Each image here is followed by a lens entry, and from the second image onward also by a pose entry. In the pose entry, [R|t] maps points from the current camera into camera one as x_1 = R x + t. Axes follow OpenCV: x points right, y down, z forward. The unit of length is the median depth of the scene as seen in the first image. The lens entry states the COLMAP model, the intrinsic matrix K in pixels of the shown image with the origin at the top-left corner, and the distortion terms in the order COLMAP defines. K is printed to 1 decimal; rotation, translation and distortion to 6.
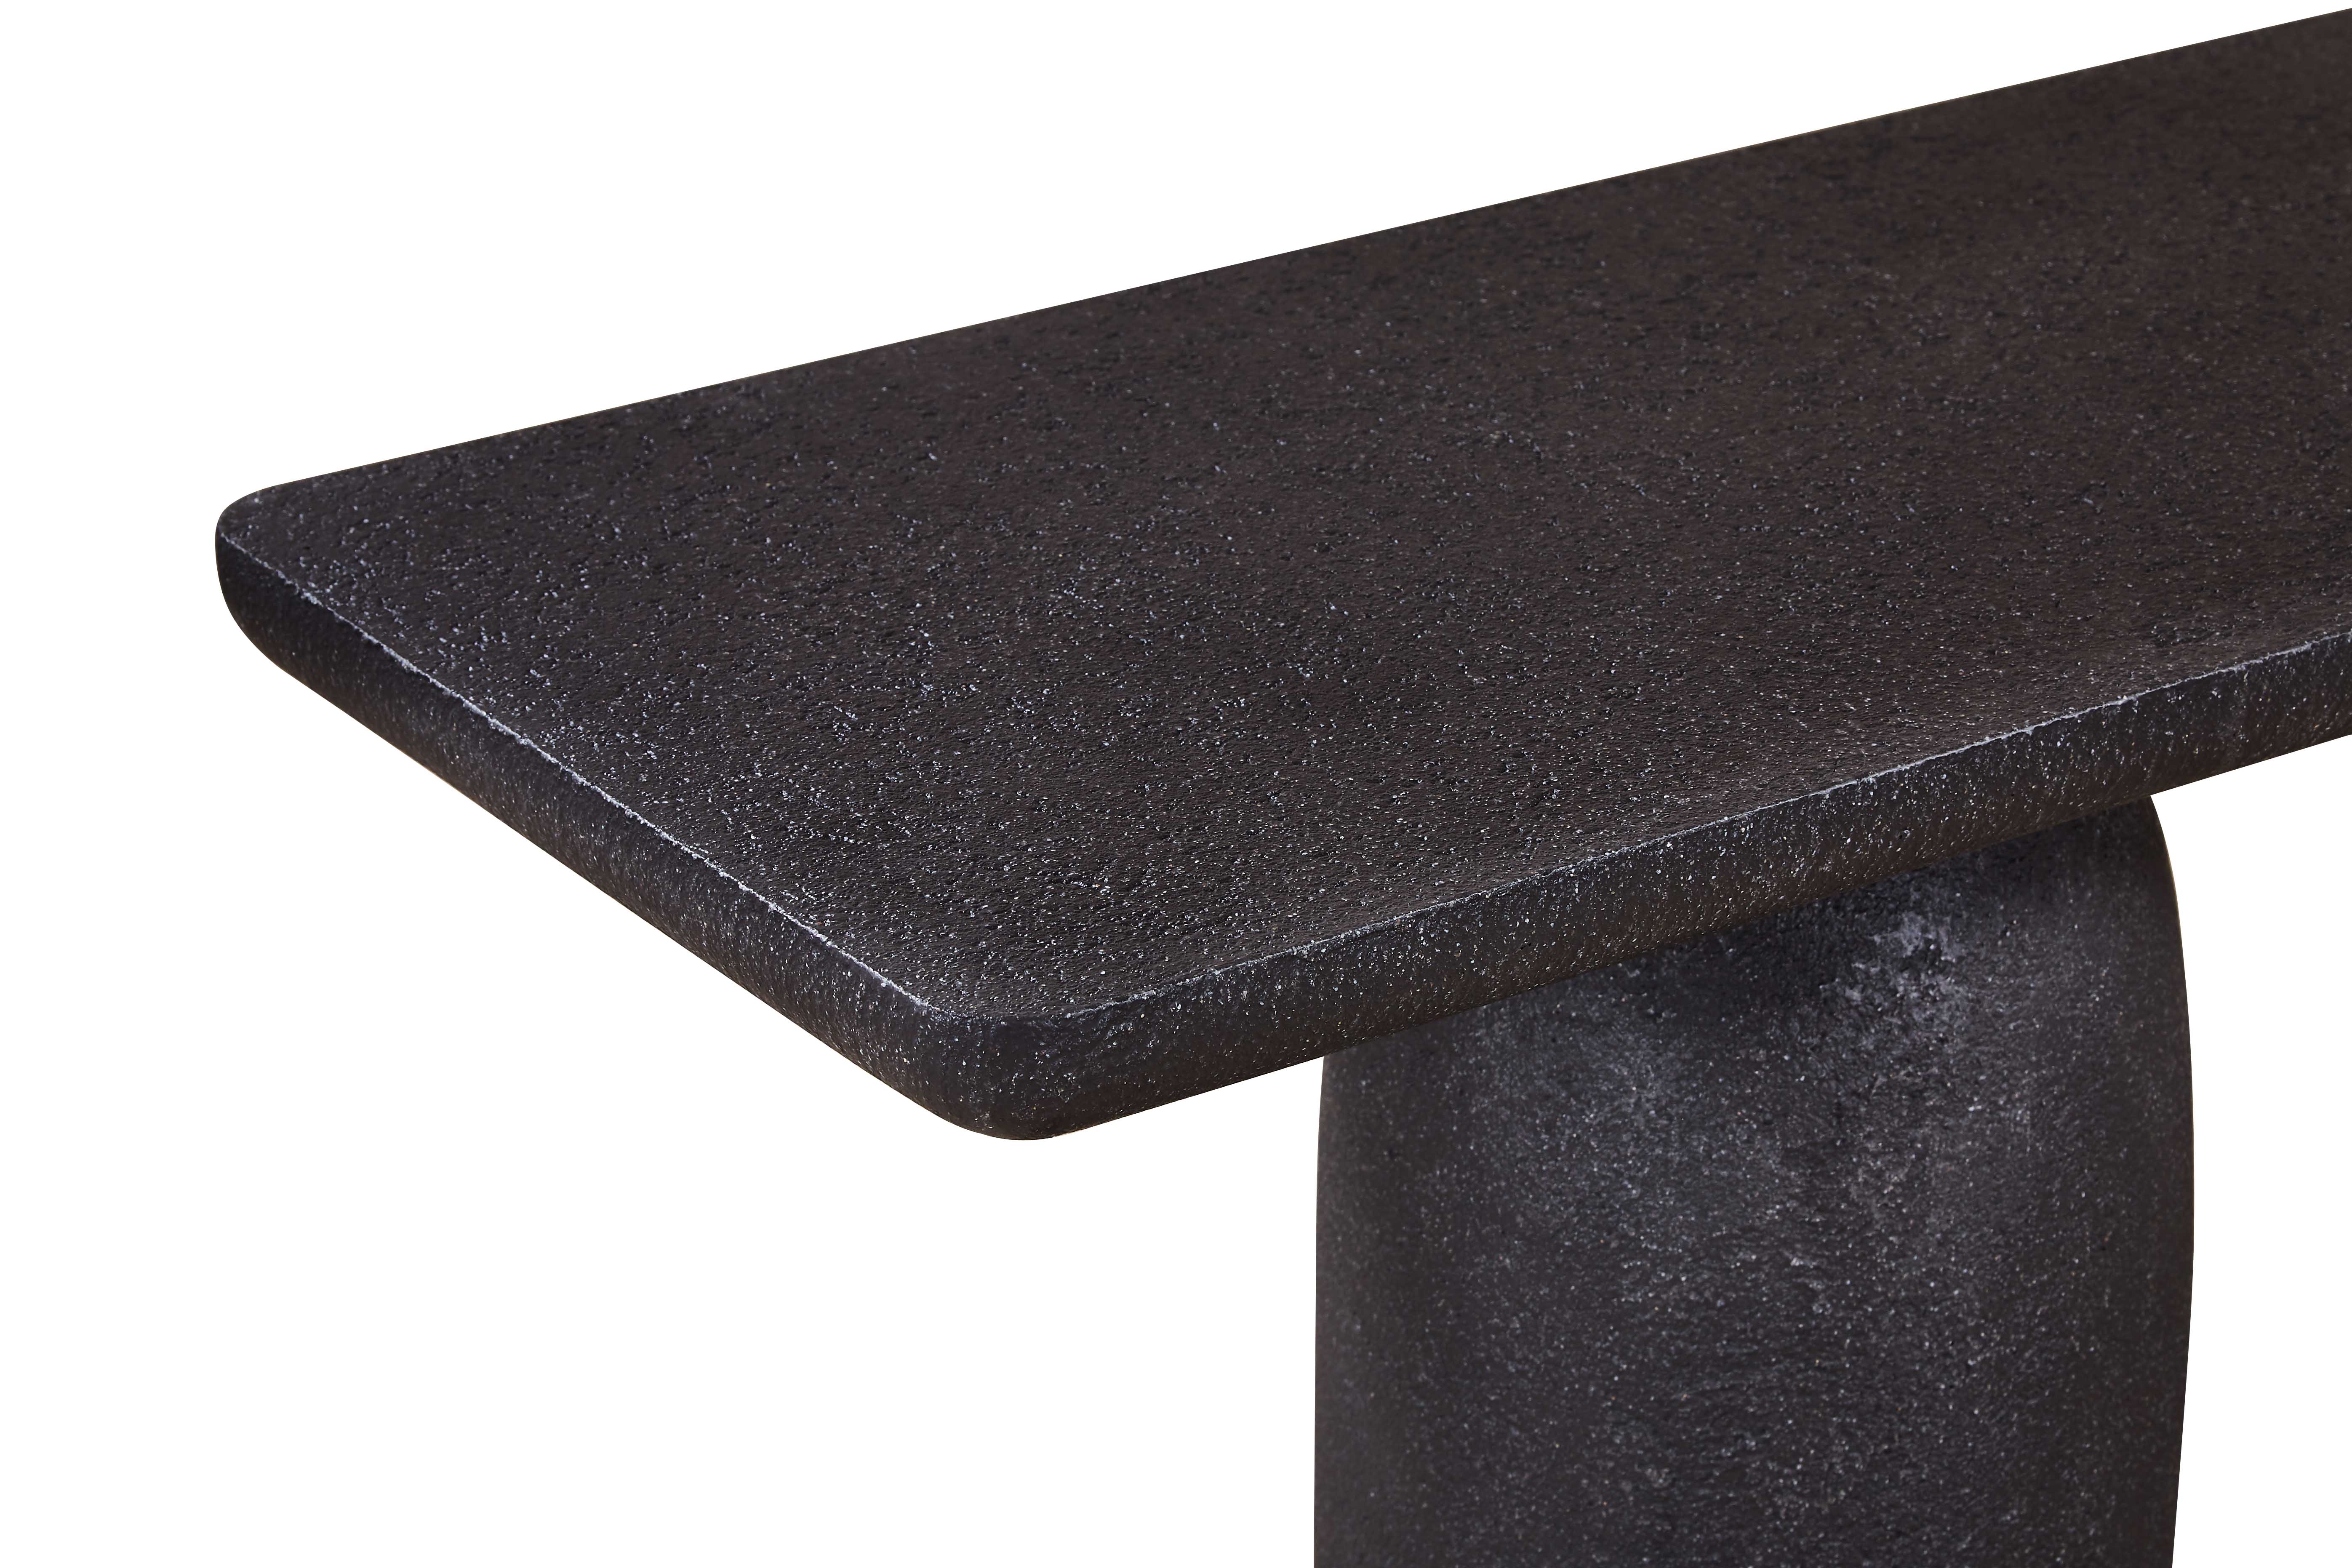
lens RADIAL K [[6635.7, 0, 1176.1], [0, 6635.7, 791.5], [0, 0, 1]] dist [-0.032760, 0.000000]
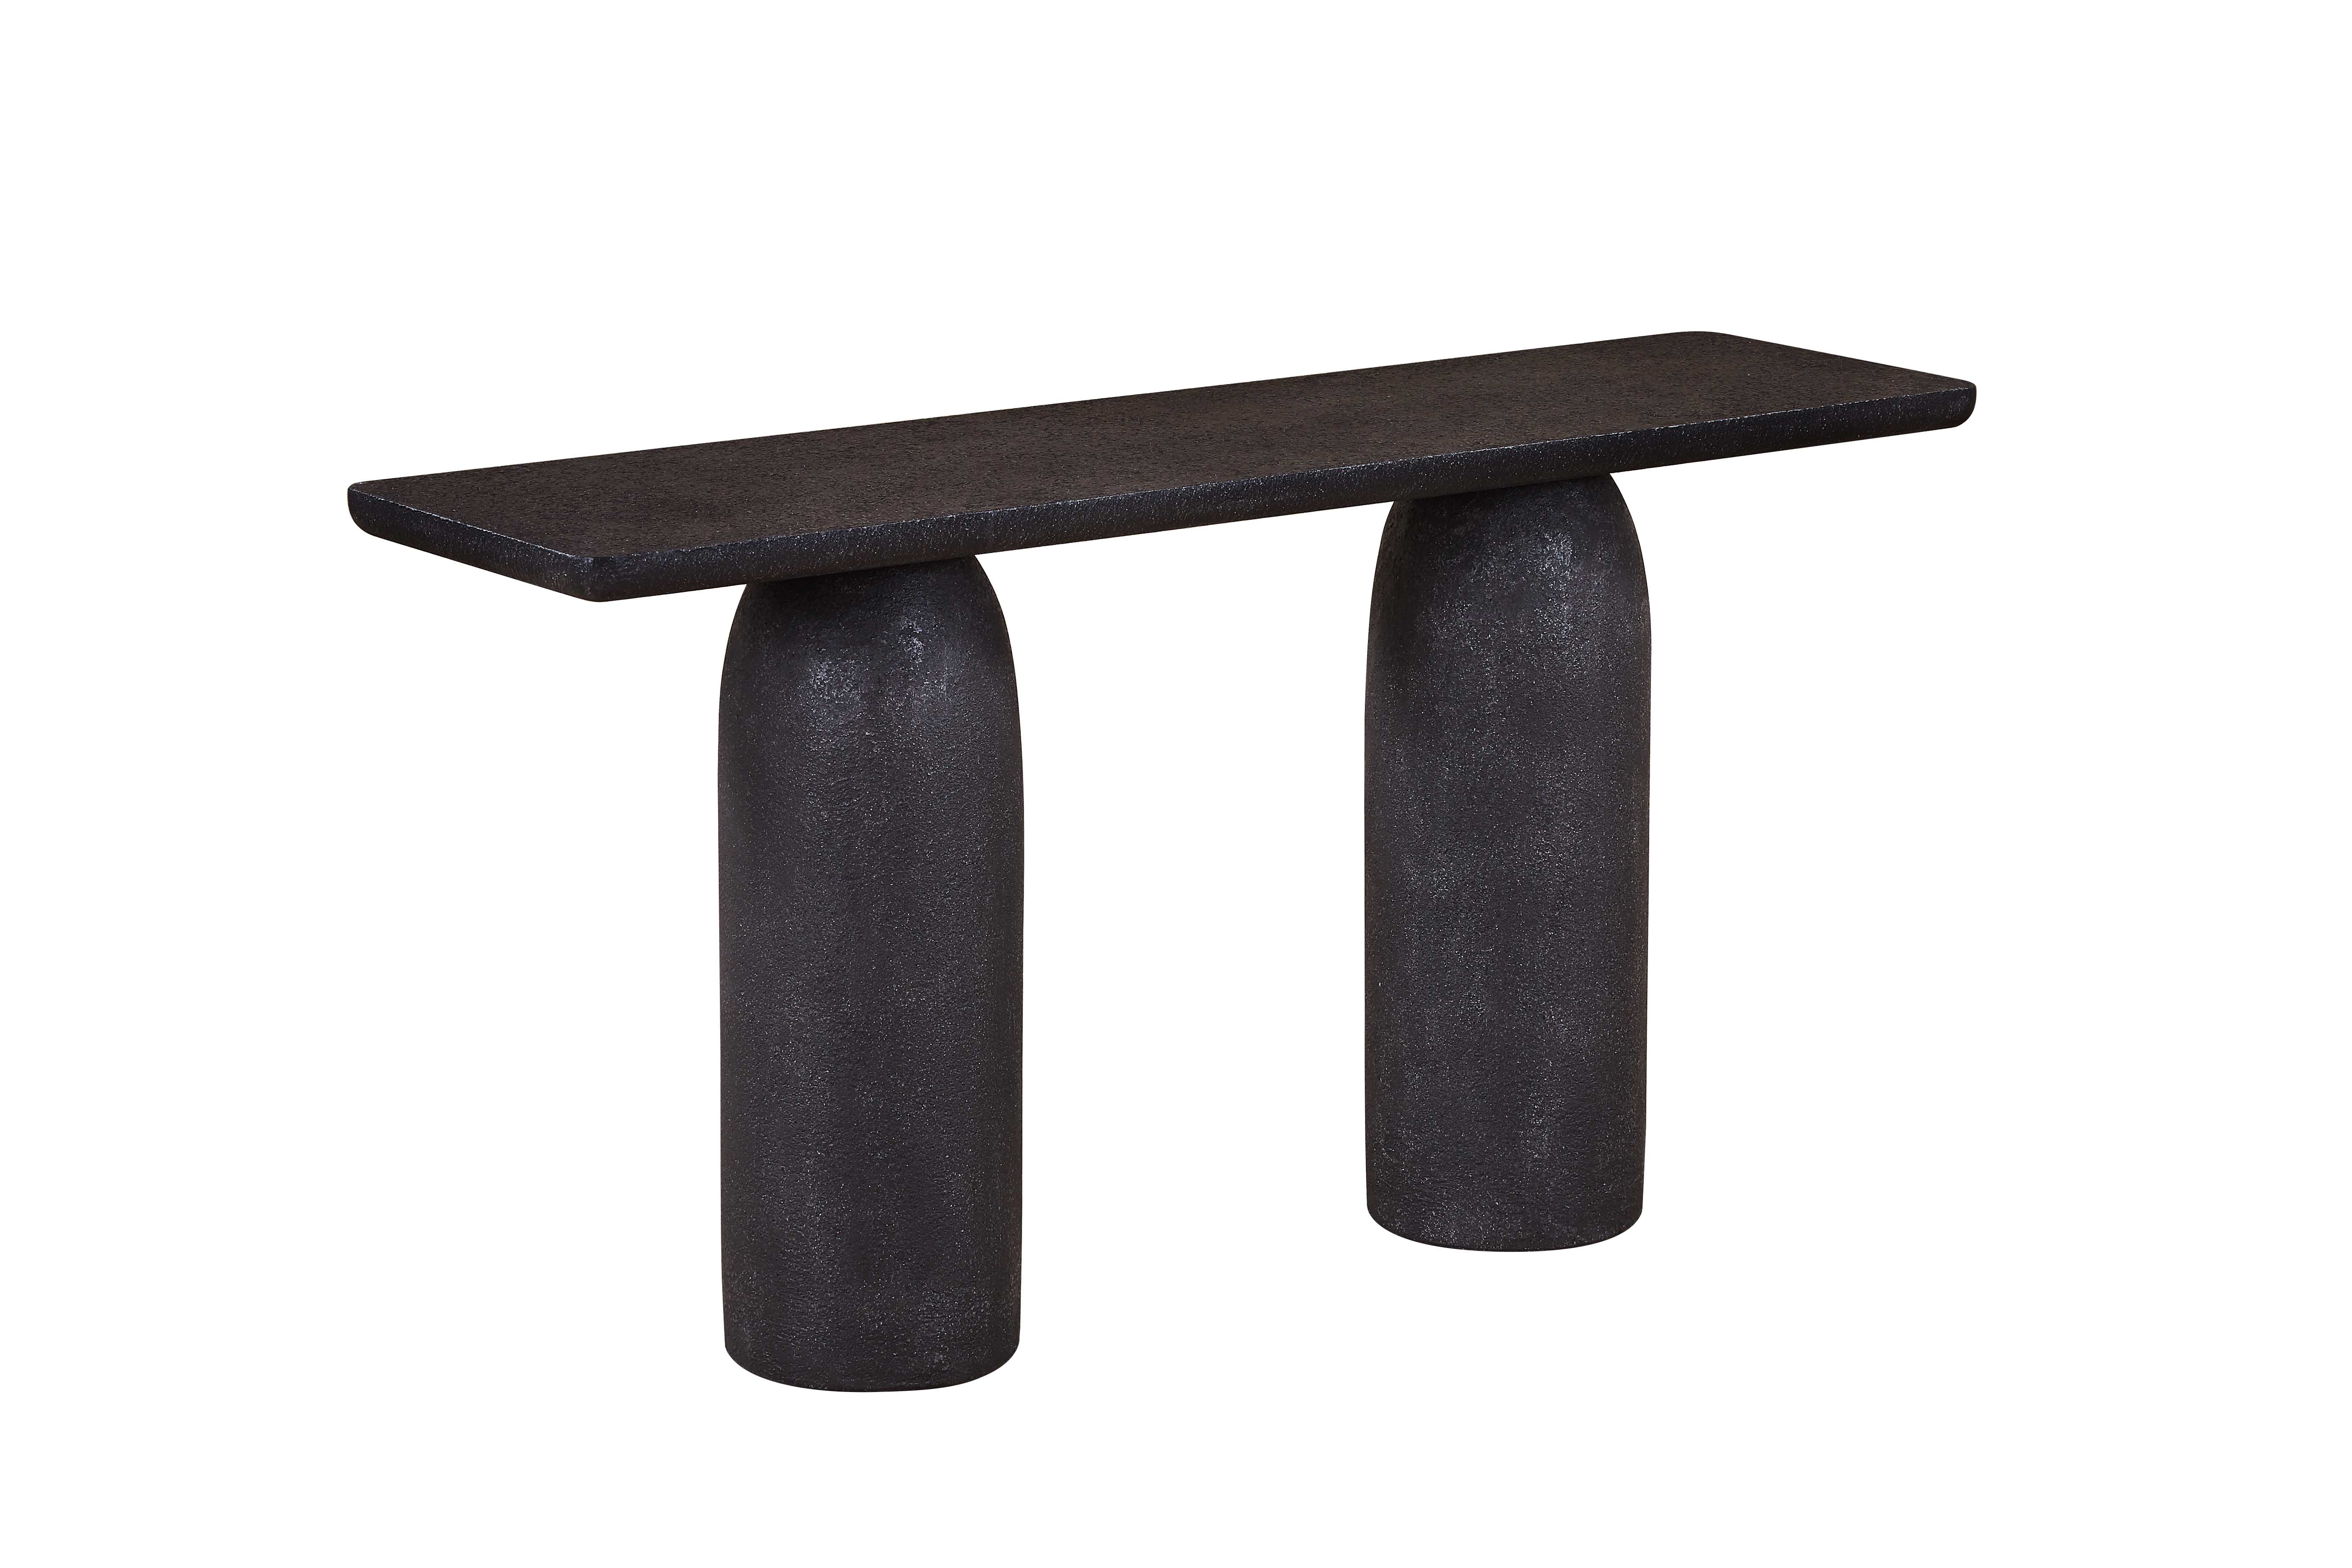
lens RADIAL K [[6635.7, 0, 1173.3], [0, 6635.7, 774.6], [0, 0, 1]] dist [-0.032760, 0.000000]
pose [[0.999623, 0.000782, 0.027427, 0.150009], [0.004552, 0.981016, -0.193873, 0.676593], [-0.027058, 0.193925, 0.980643, -1.967631]]
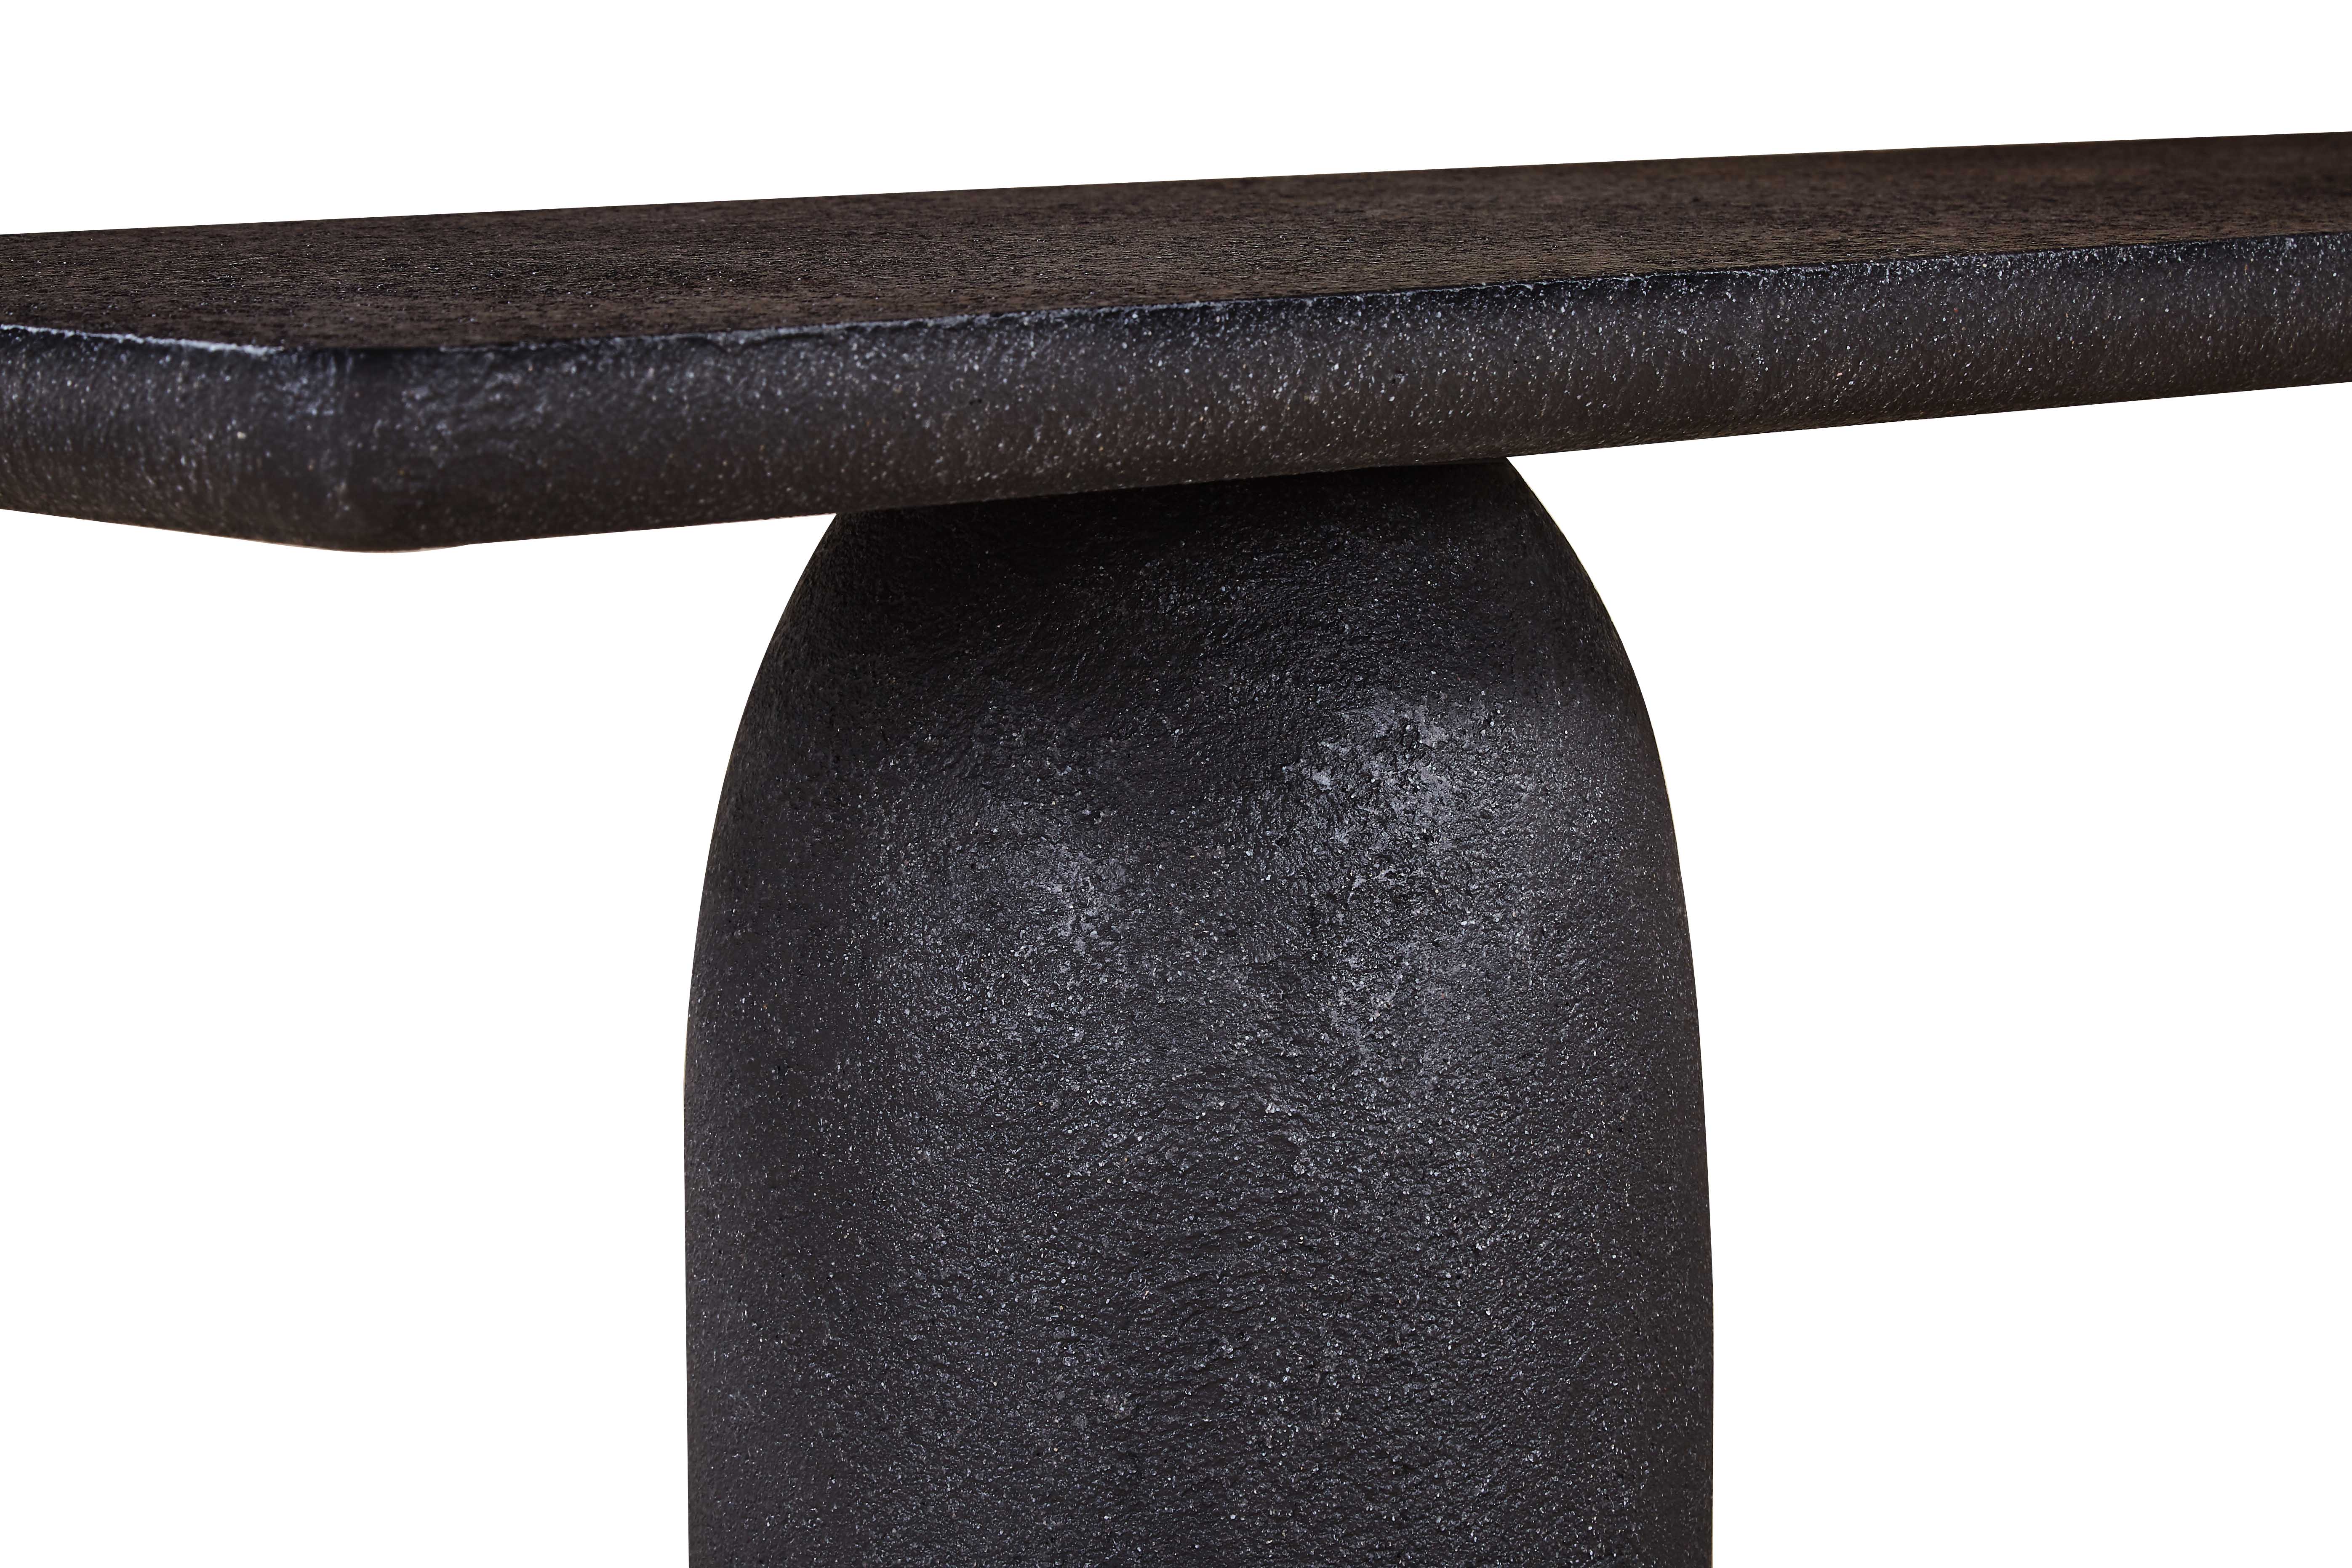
lens RADIAL K [[6635.7, 0, 1183.6], [0, 6635.7, 769.5], [0, 0, 1]] dist [-0.032760, 0.000000]
pose [[0.990786, -0.021774, 0.133674, -0.029834], [0.057379, 0.961523, -0.268667, 0.256150], [-0.122681, 0.273861, 0.953913, 0.182157]]
